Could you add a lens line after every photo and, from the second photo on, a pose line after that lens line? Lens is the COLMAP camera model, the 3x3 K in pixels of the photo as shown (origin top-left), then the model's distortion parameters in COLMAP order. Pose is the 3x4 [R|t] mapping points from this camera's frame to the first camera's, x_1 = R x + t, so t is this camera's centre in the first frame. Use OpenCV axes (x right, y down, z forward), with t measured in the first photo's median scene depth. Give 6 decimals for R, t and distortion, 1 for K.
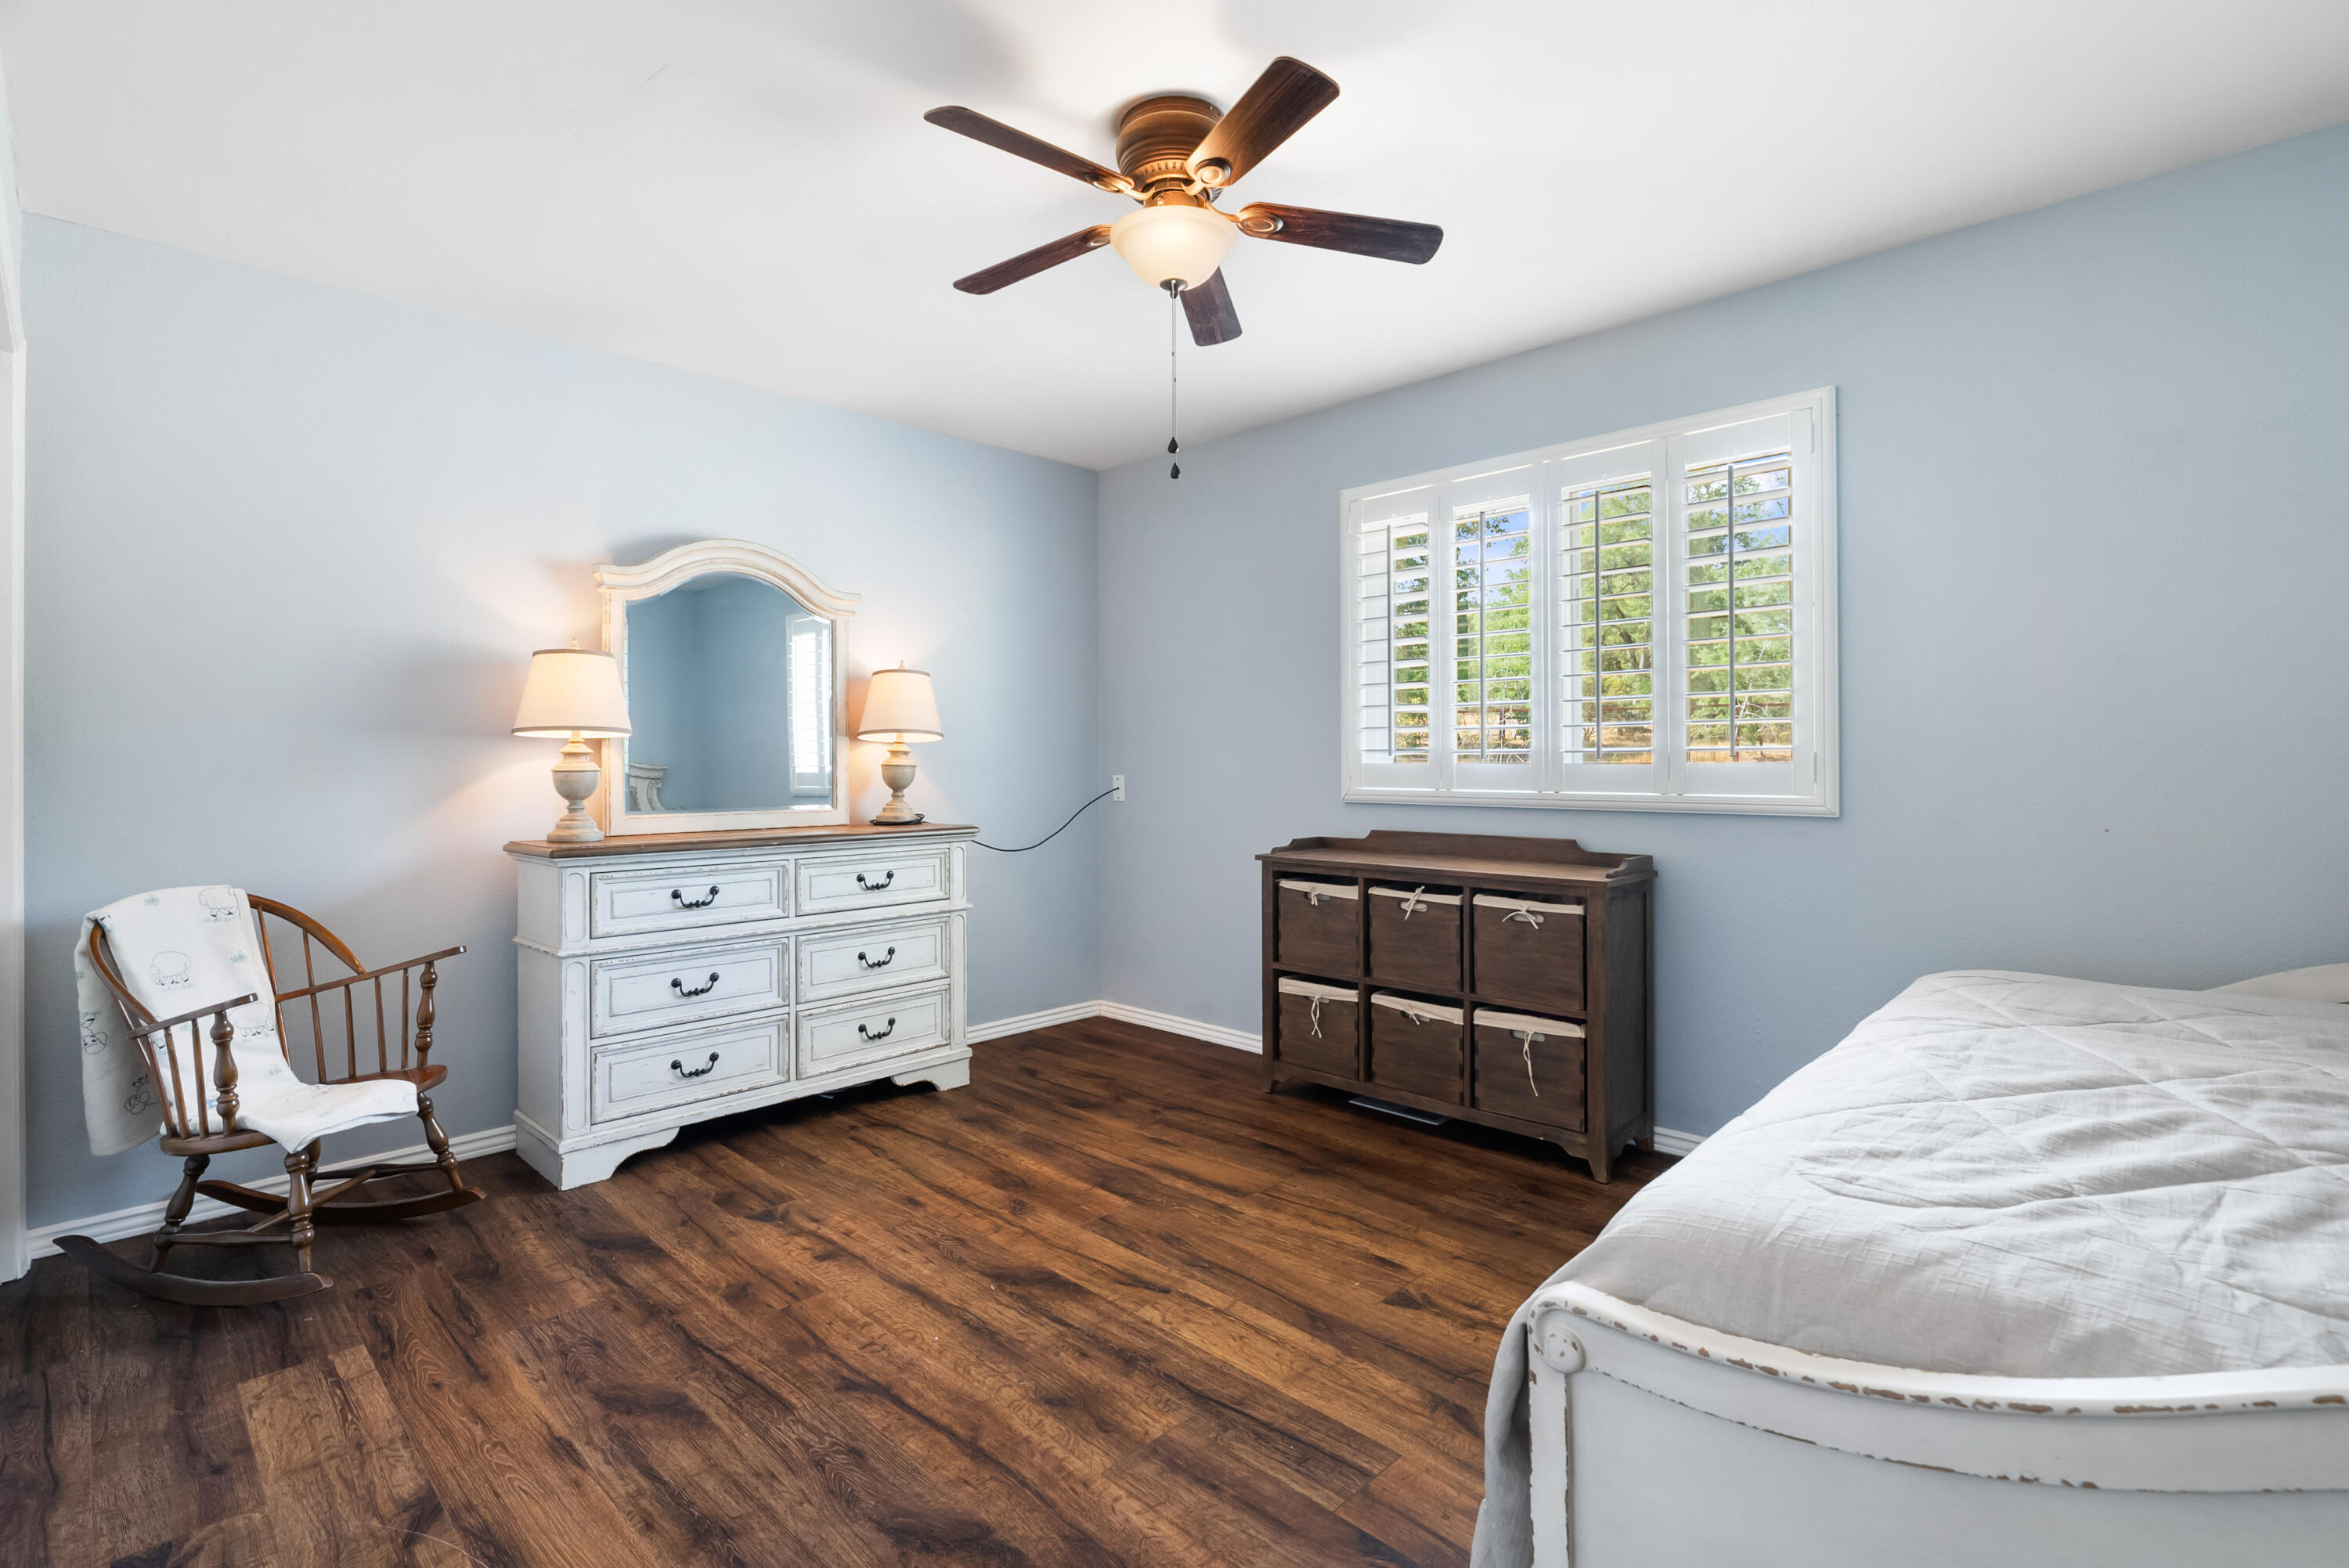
lens RADIAL K [[1094.4, 0, 1173.2], [0, 1094.4, 775.4], [0, 0, 1]] dist [-0.010299, 0.004071]
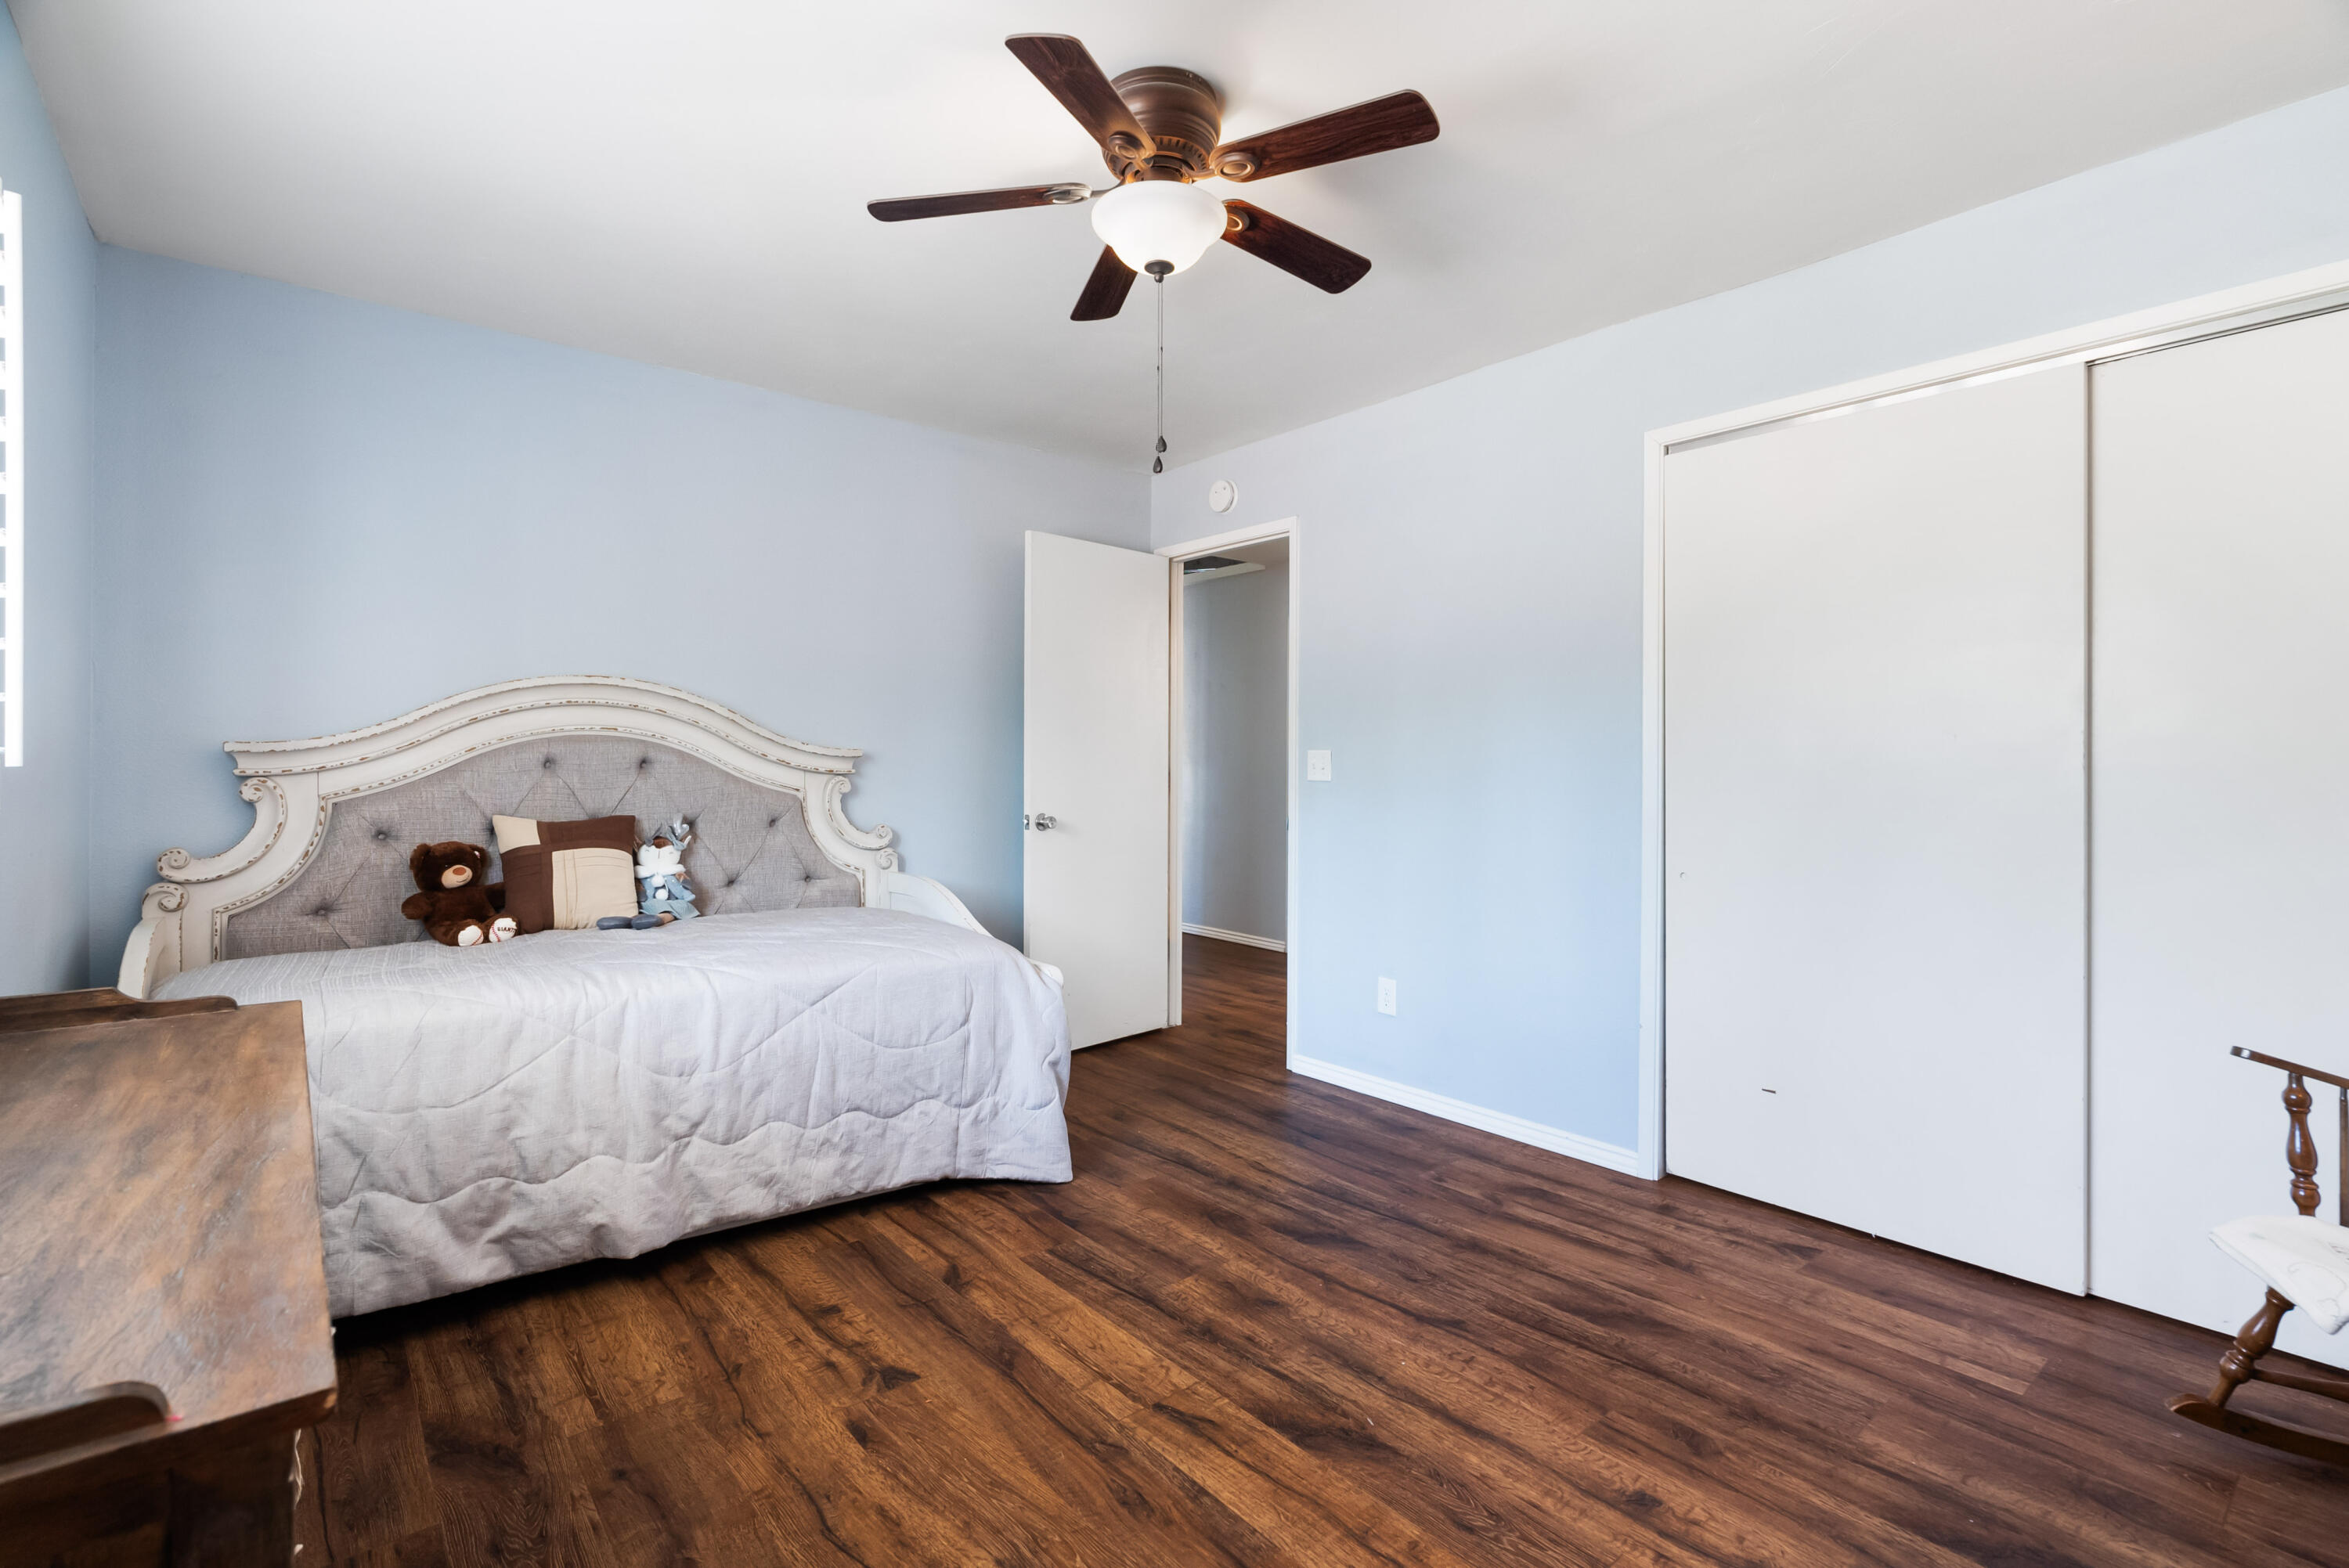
lens RADIAL K [[1094.4, 0, 1172.9], [0, 1094.4, 773.9], [0, 0, 1]] dist [-0.010299, 0.004071]
pose [[-0.995146, -0.001138, 0.098404, -0.108317], [0.001166, 0.999726, 0.023359, -0.033198], [-0.098404, 0.023360, -0.994872, 1.992354]]
